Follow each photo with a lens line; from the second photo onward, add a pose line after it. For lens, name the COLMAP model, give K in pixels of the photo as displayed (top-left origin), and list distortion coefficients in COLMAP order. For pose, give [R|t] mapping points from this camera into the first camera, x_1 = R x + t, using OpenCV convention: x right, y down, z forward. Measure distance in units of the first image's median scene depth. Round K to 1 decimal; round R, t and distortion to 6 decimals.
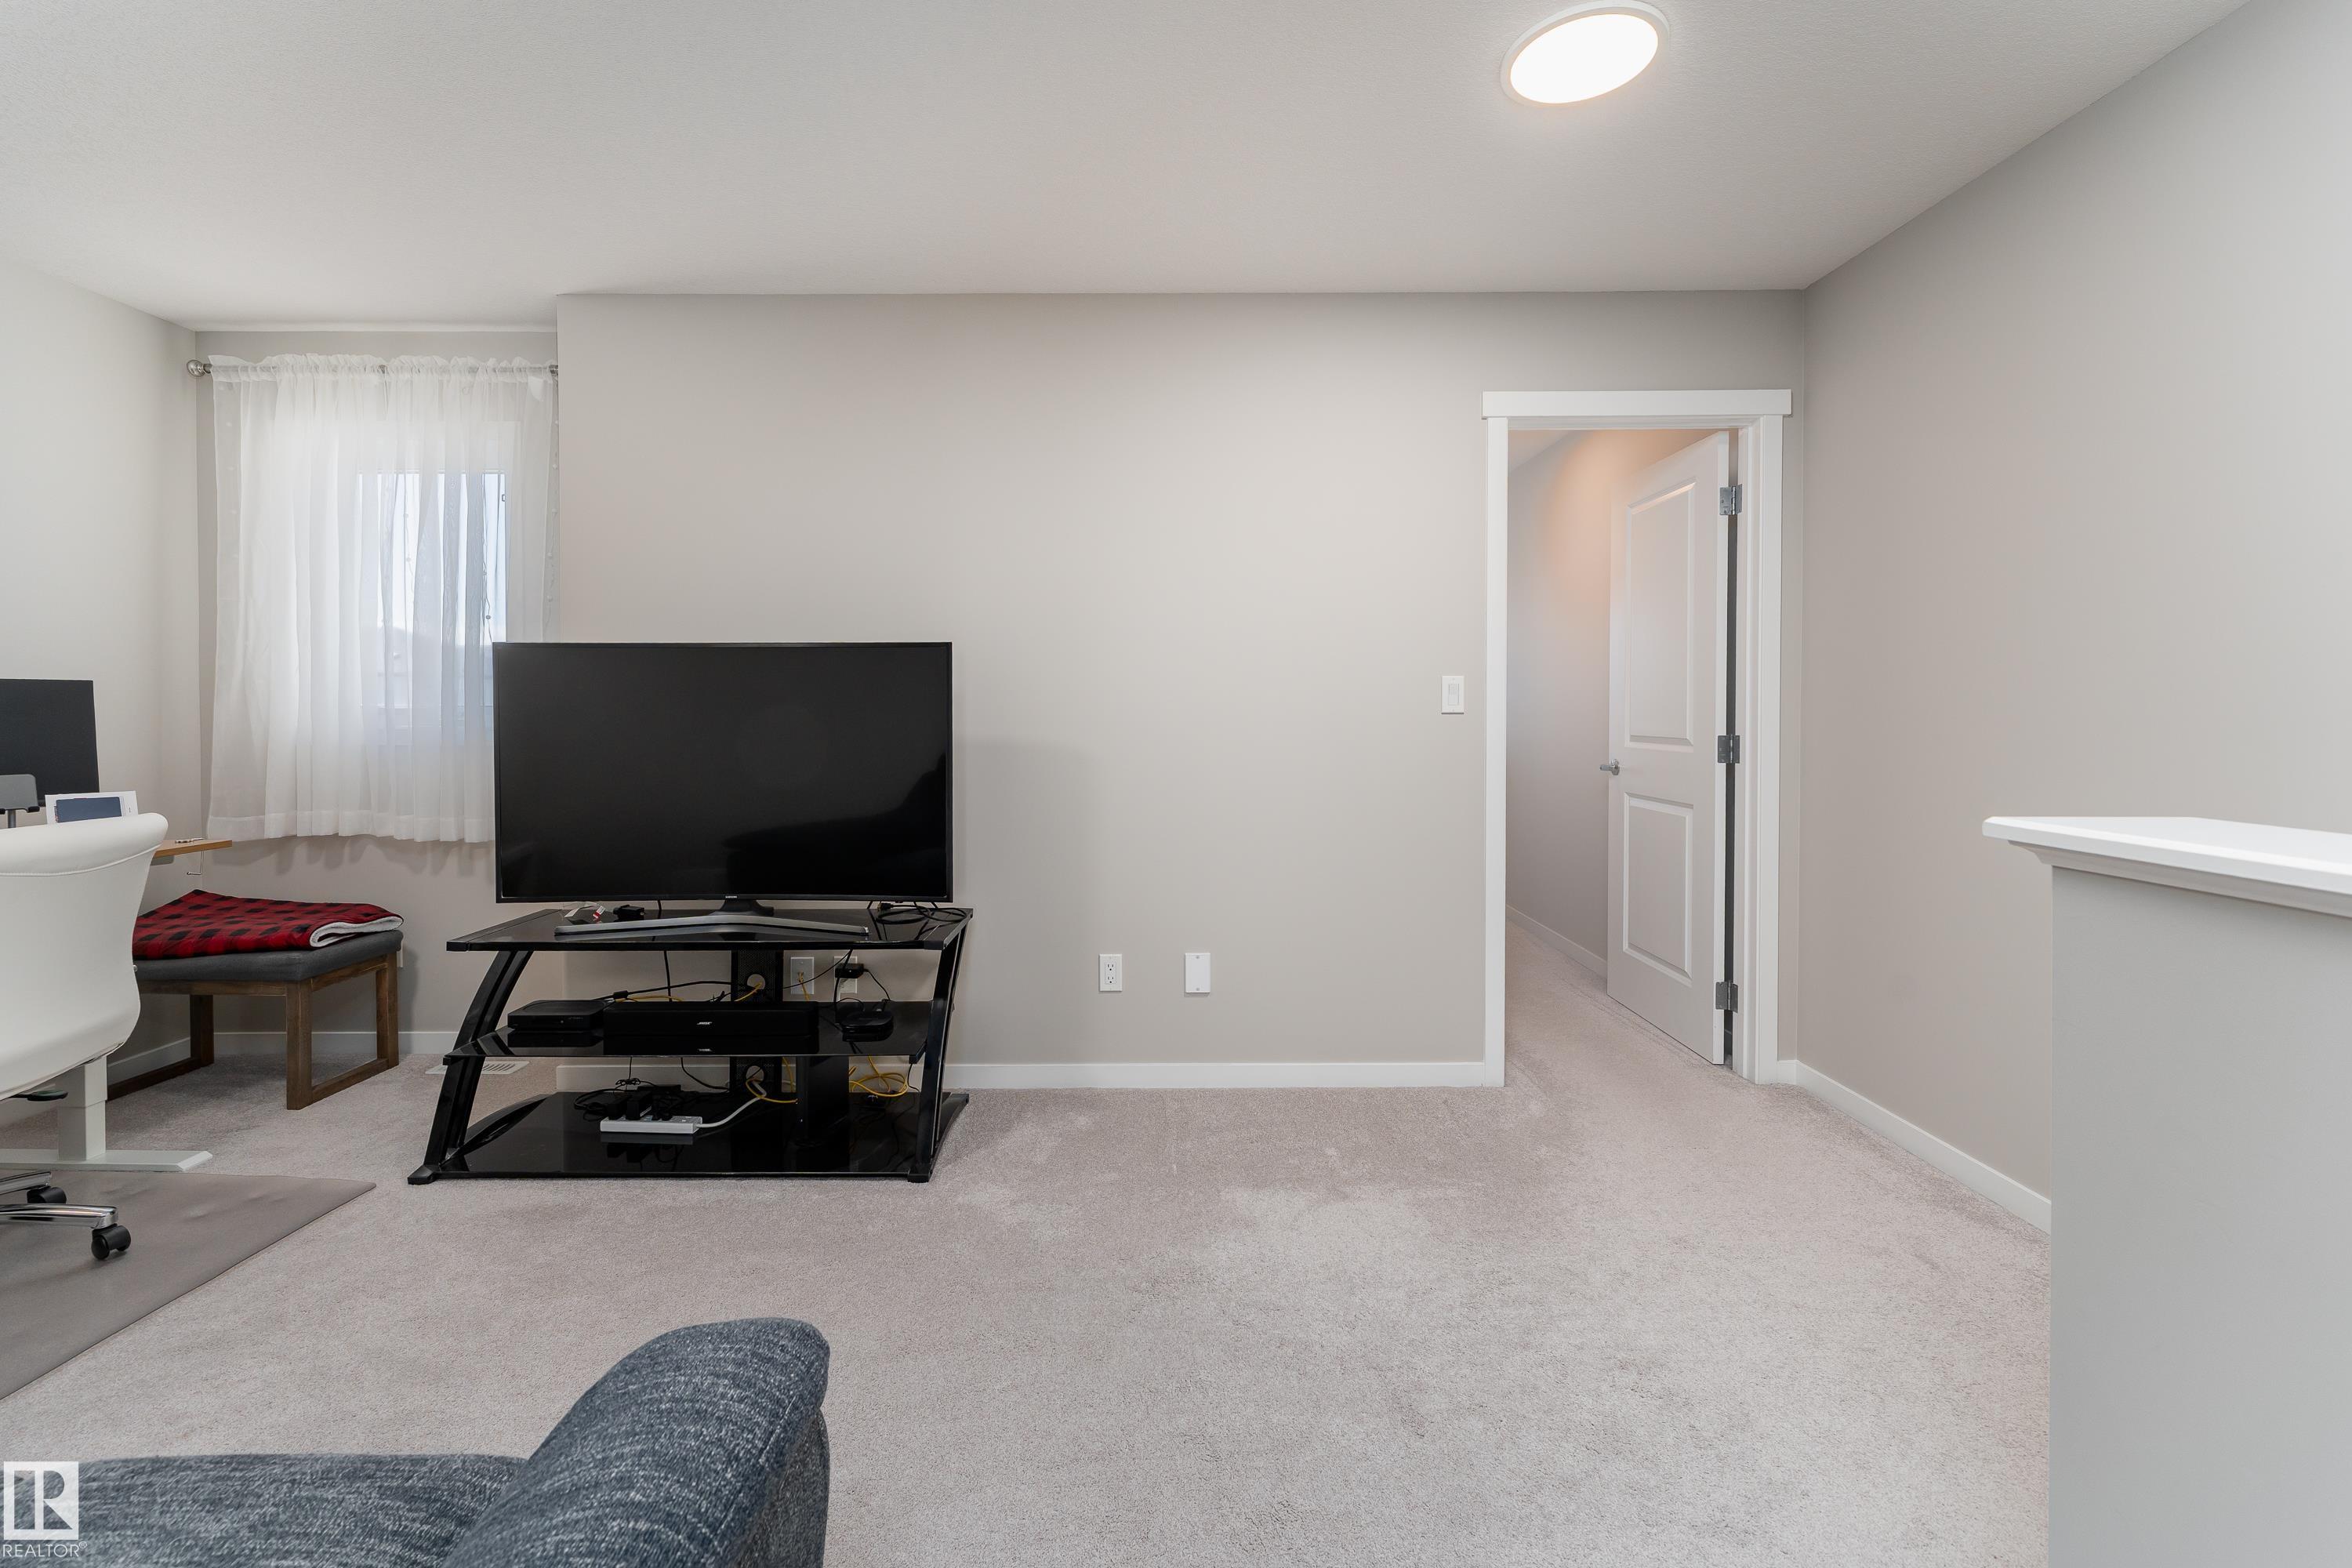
lens RADIAL K [[962.0, 0, 1163.2], [0, 962.0, 710.4], [0, 0, 1]] dist [-0.000180, 0.000034]
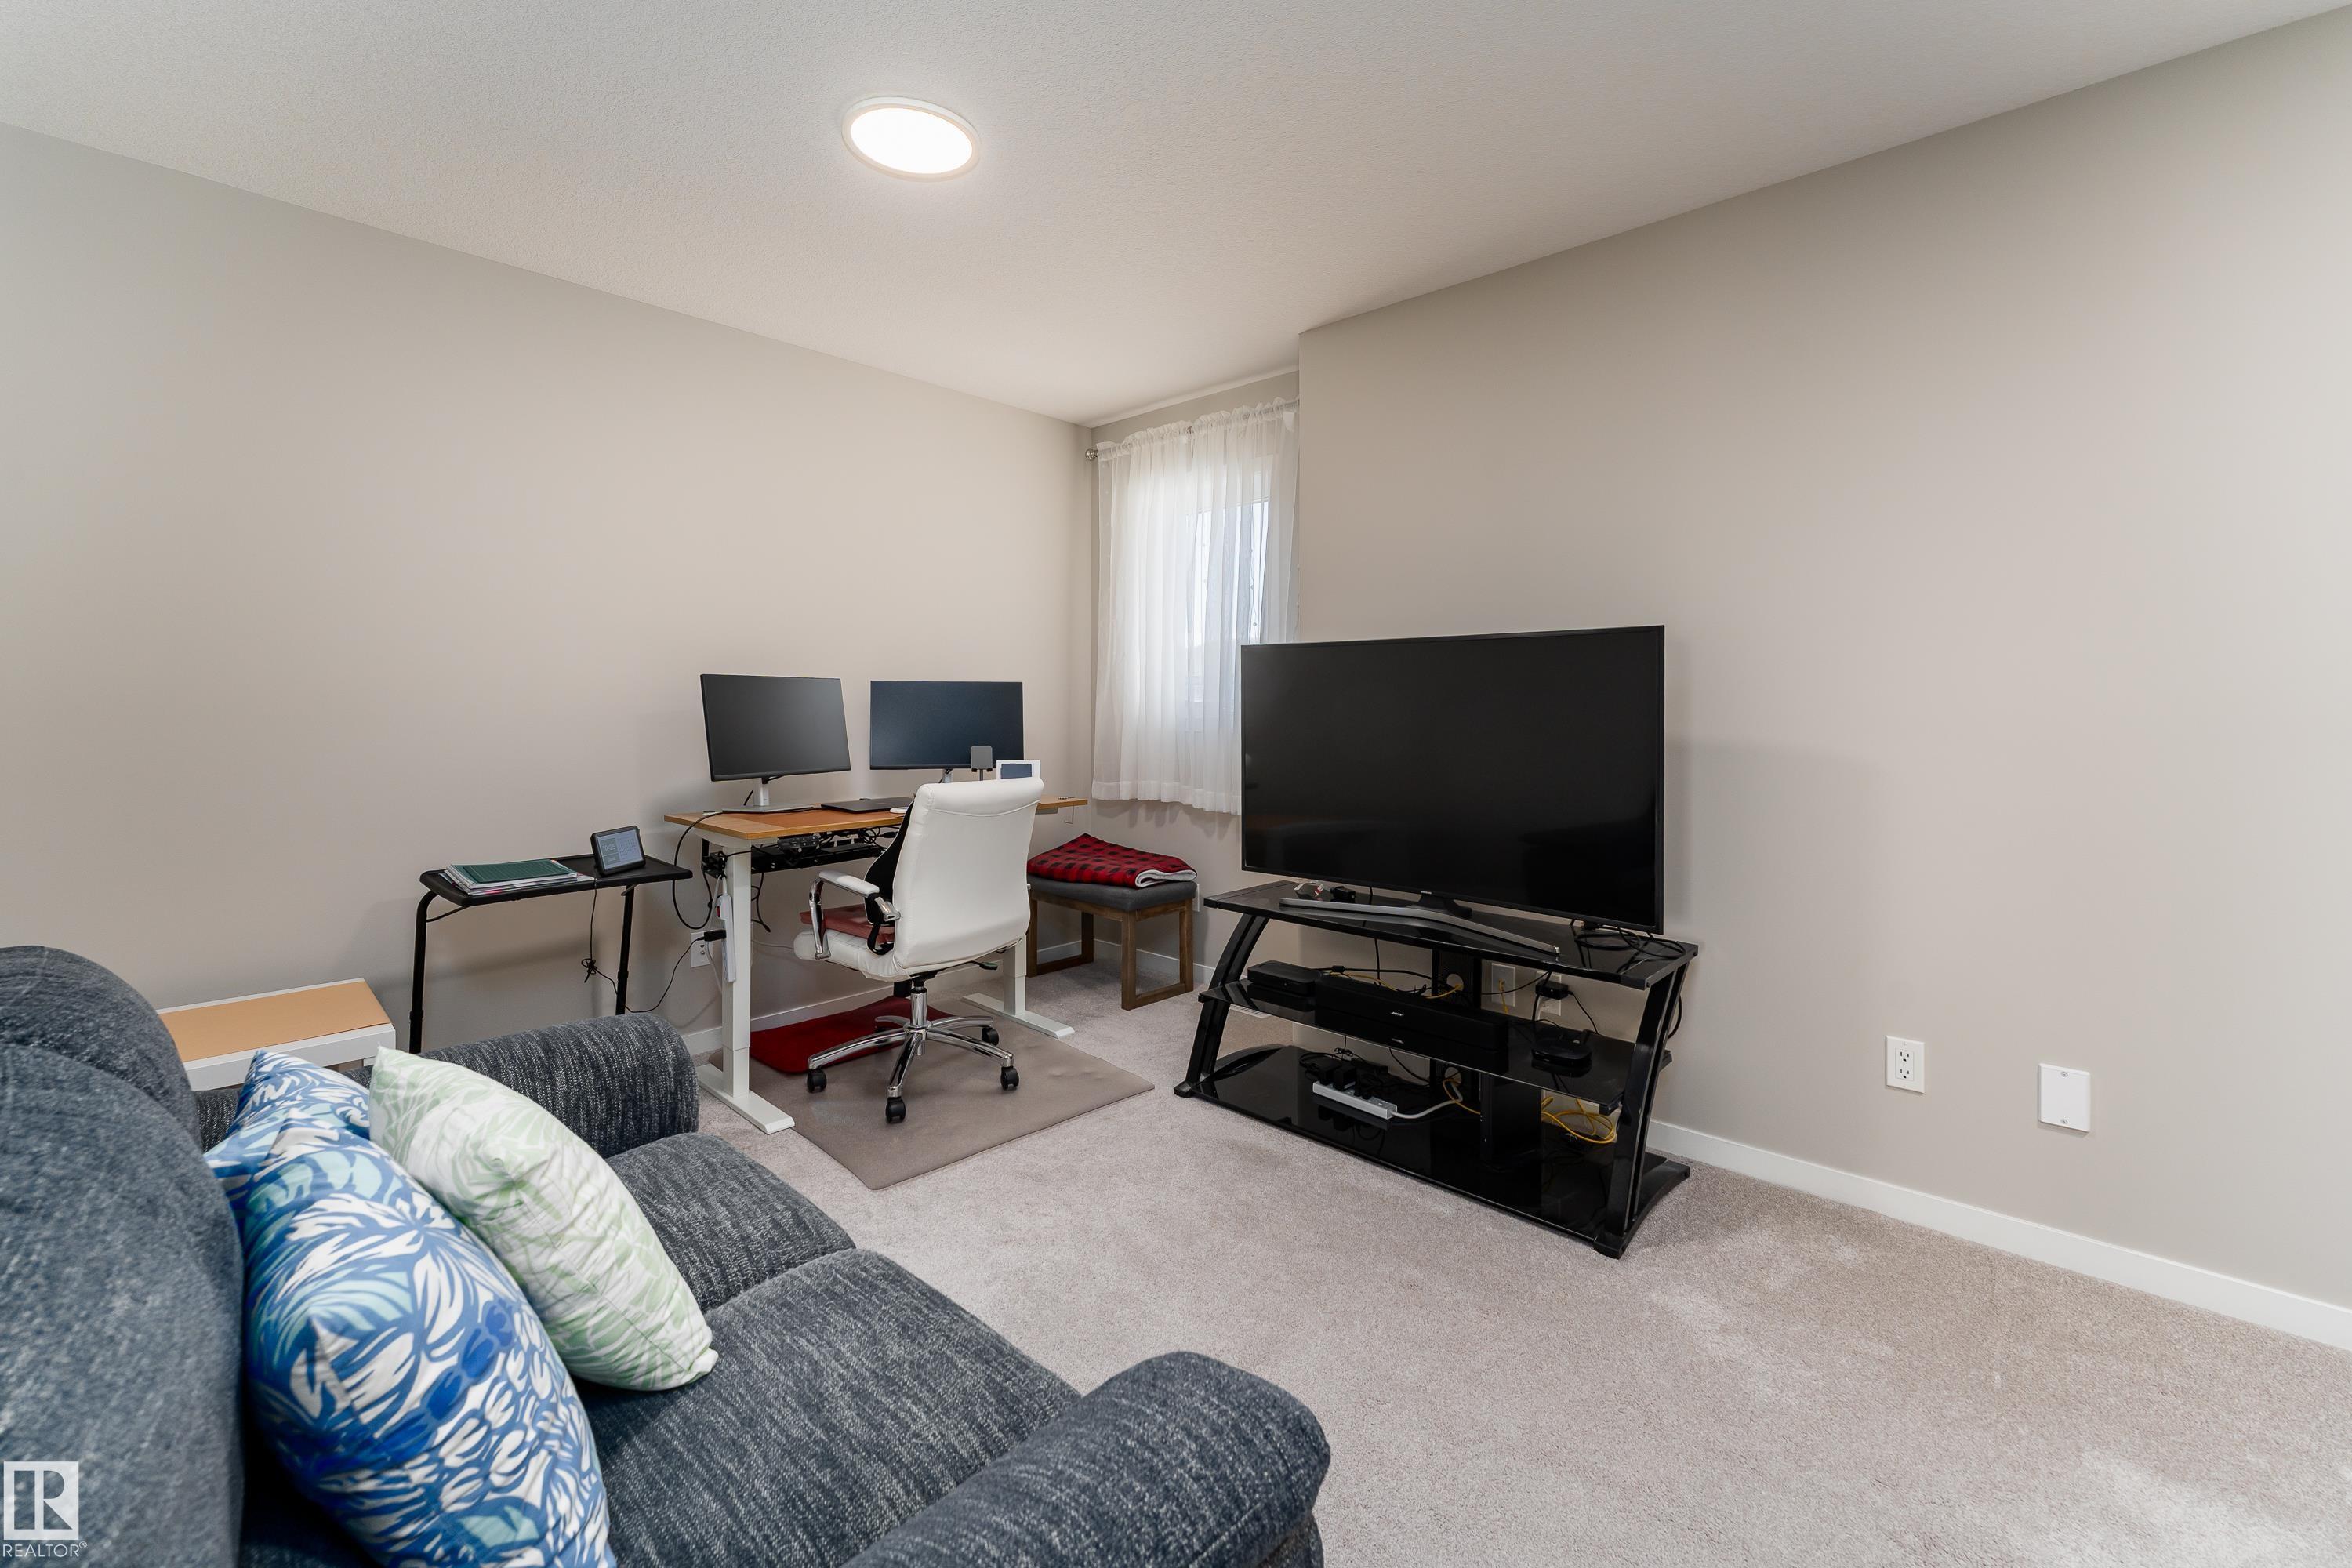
lens RADIAL K [[962.0, 0, 1206.0], [0, 962.0, 701.5], [0, 0, 1]] dist [-0.000180, 0.000034]
pose [[0.738503, 0.003818, -0.674239, 0.054262], [-0.006115, 0.999981, -0.001036, -0.001649], [0.674222, 0.004888, 0.738512, 0.110057]]
